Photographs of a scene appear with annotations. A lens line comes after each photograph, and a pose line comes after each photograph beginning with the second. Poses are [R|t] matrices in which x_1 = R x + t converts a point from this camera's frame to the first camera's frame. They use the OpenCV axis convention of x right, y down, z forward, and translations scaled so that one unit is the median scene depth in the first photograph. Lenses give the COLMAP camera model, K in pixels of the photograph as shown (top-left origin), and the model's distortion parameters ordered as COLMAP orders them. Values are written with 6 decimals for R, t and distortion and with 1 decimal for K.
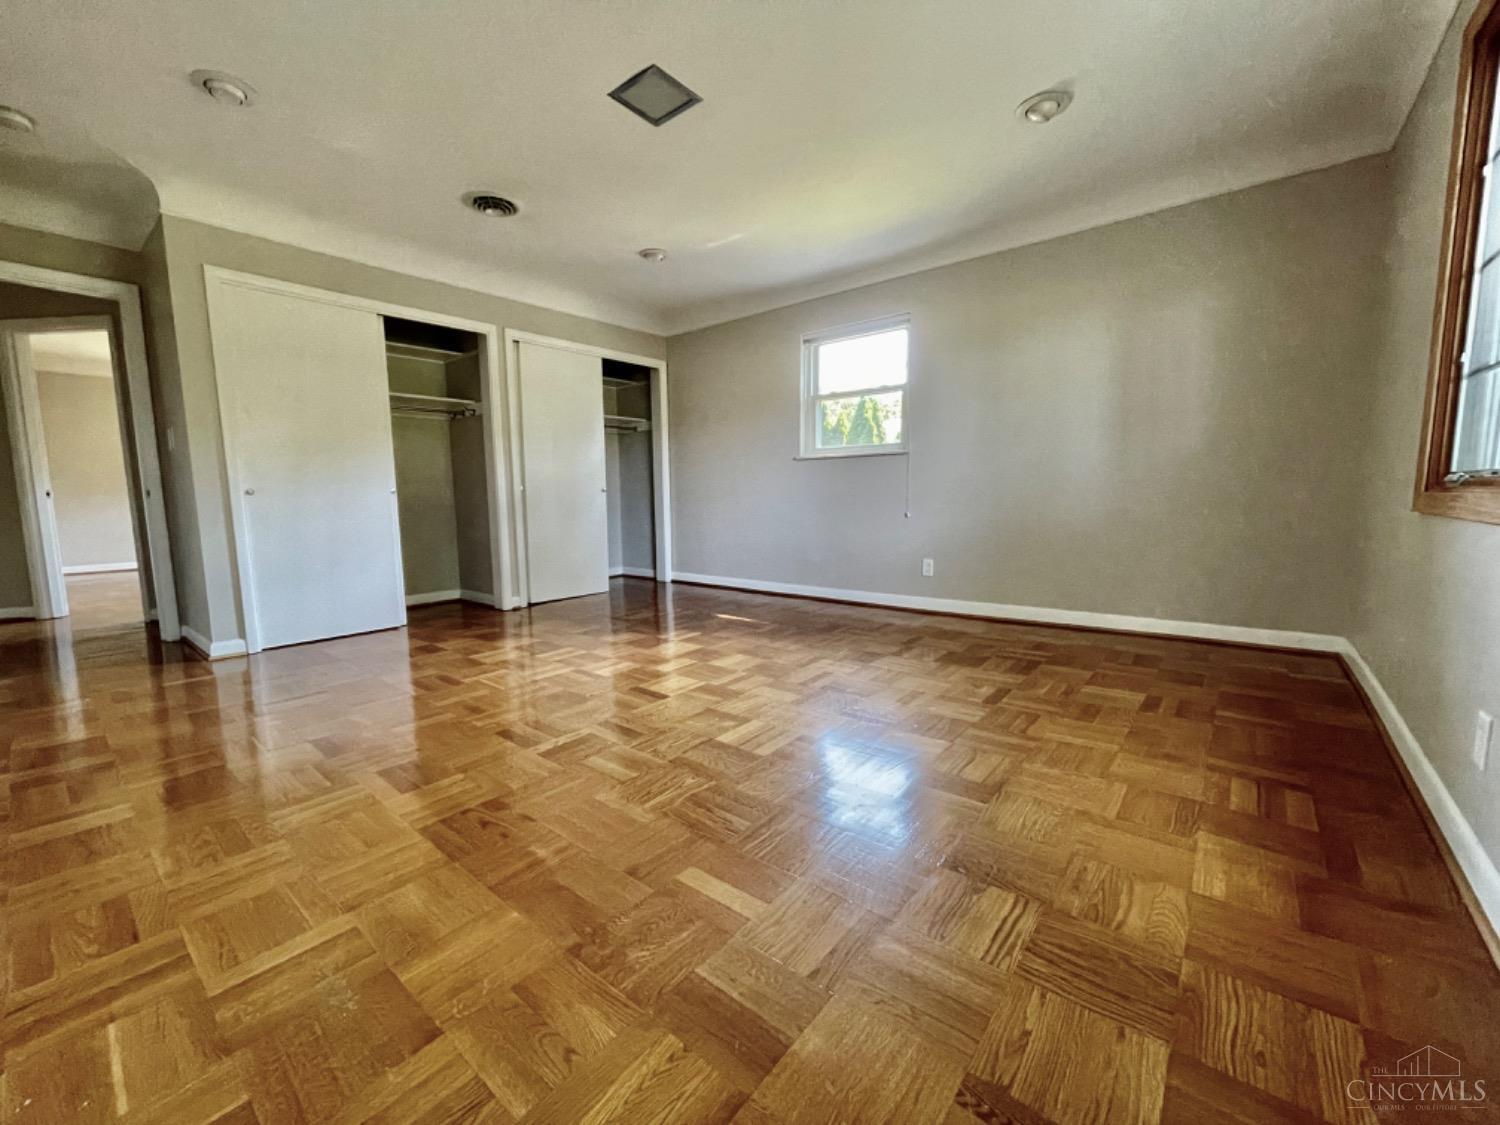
lens RADIAL K [[607.8, 0, 744.1], [0, 607.8, 565.1], [0, 0, 1]] dist [0.003160, 0.000369]
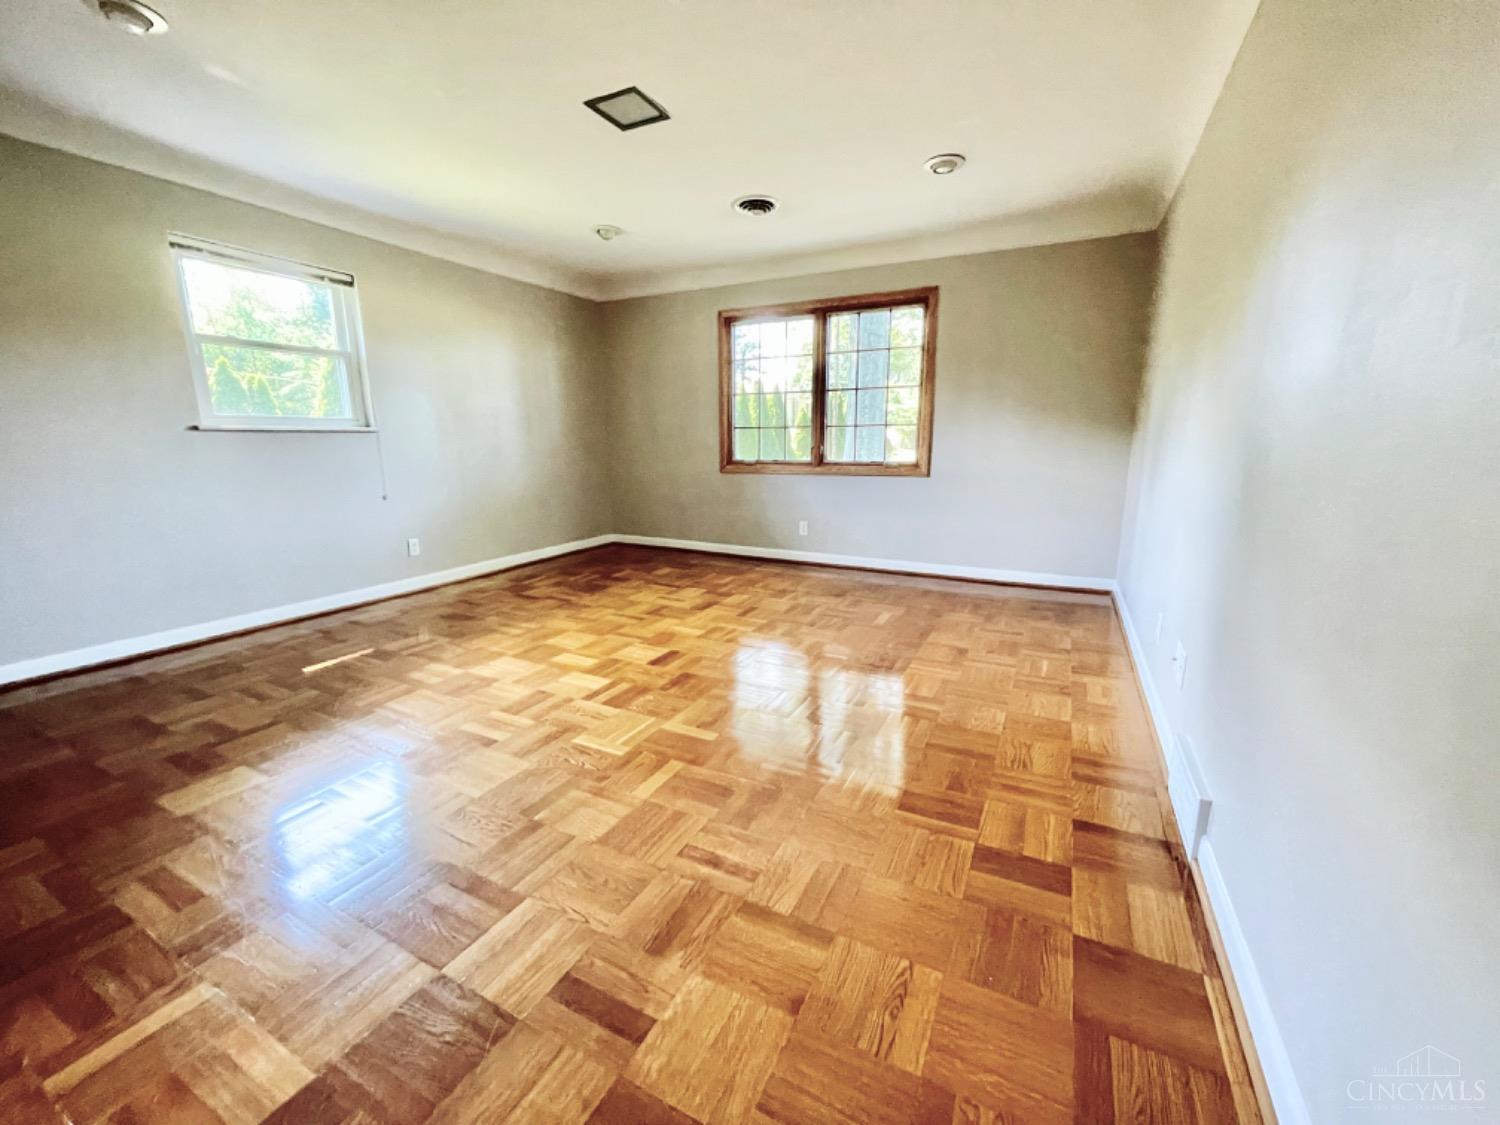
lens RADIAL K [[607.8, 0, 746.0], [0, 607.8, 560.4], [0, 0, 1]] dist [0.003160, 0.000369]
pose [[-0.222270, -0.173431, 0.959436, -1.079333], [0.122954, 0.971210, 0.204044, -0.153984], [-0.967201, 0.163319, -0.194547, 0.905745]]
